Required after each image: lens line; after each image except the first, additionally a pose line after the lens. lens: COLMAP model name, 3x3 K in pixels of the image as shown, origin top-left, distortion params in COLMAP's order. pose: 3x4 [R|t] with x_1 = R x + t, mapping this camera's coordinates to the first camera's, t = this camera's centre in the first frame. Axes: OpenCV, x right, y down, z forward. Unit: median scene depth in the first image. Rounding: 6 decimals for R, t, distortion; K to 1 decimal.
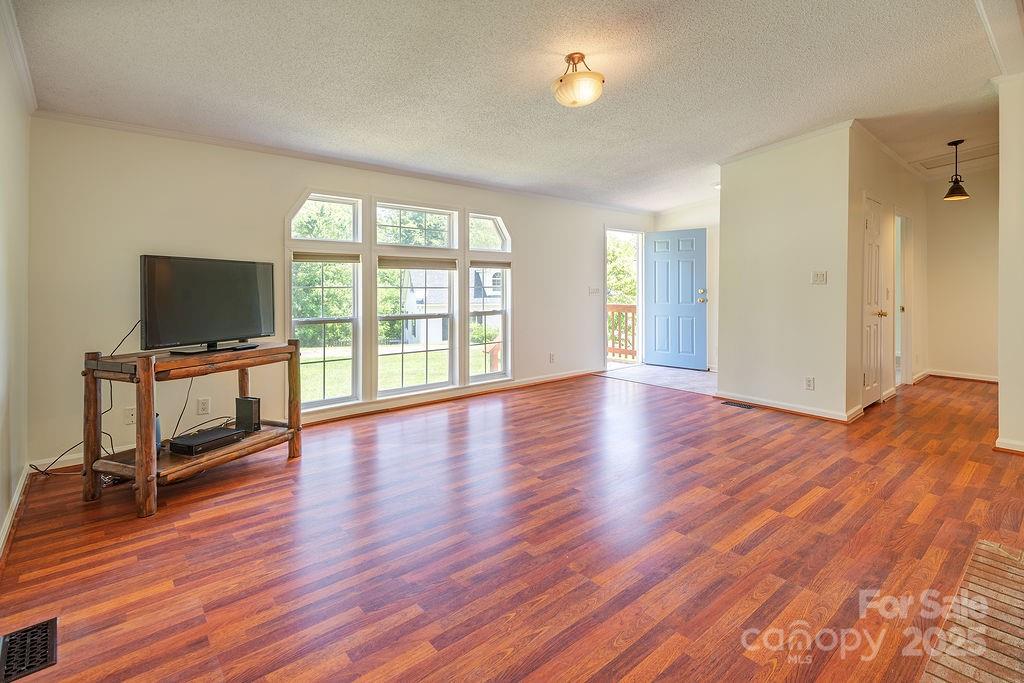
lens RADIAL K [[482.1, 0, 516.1], [0, 482.1, 294.5], [0, 0, 1]] dist [0.017900, -0.006819]
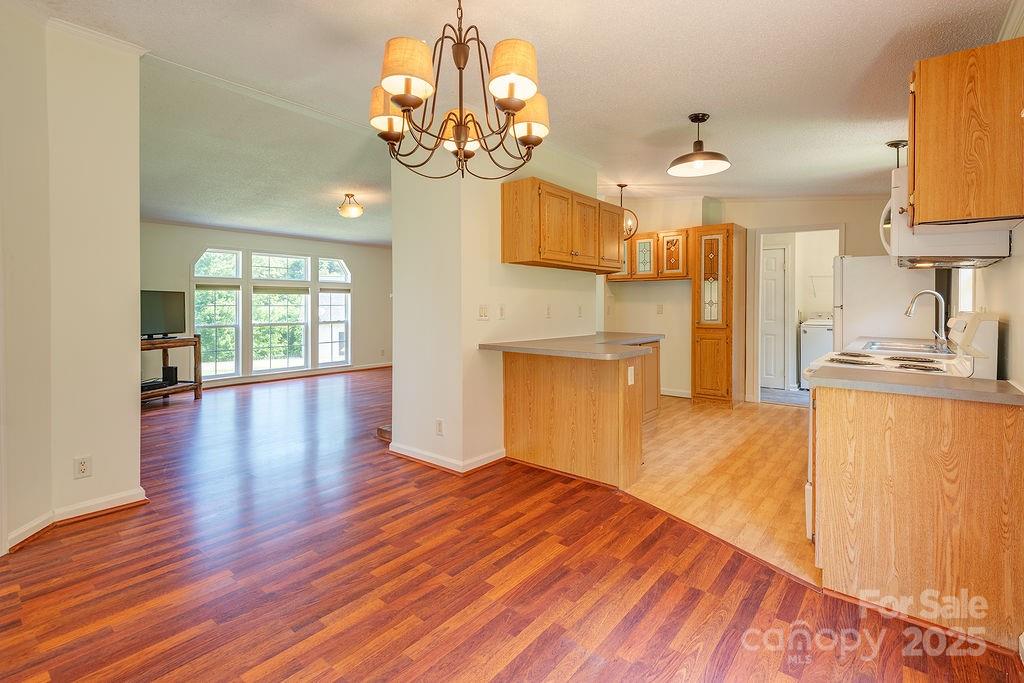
lens RADIAL K [[482.1, 0, 514.7], [0, 482.1, 307.2], [0, 0, 1]] dist [0.017900, -0.006819]
pose [[0.985088, -0.004519, 0.171994, 0.367035], [0.006489, 0.999920, -0.010889, 0.017545], [-0.171931, 0.011843, 0.985038, -0.916556]]
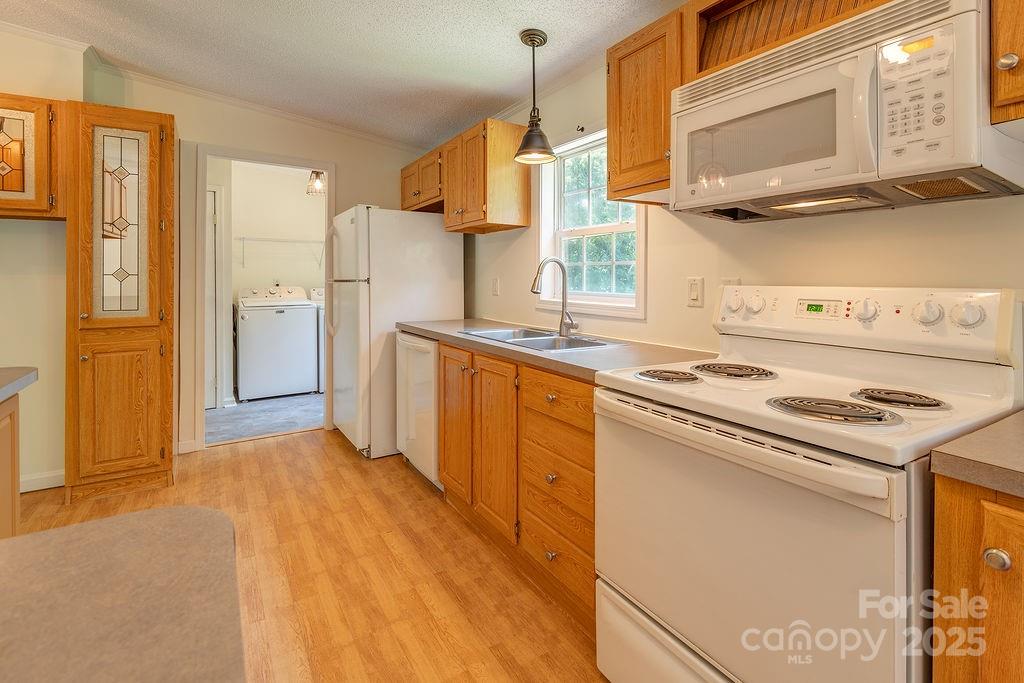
lens RADIAL K [[482.1, 0, 514.9], [0, 482.1, 279.2], [0, 0, 1]] dist [0.017900, -0.006819]
pose [[0.163776, -0.004206, 0.986489, 0.626582], [0.019185, 0.999815, 0.001078, 0.010062], [-0.986311, 0.018749, 0.163827, -0.212502]]
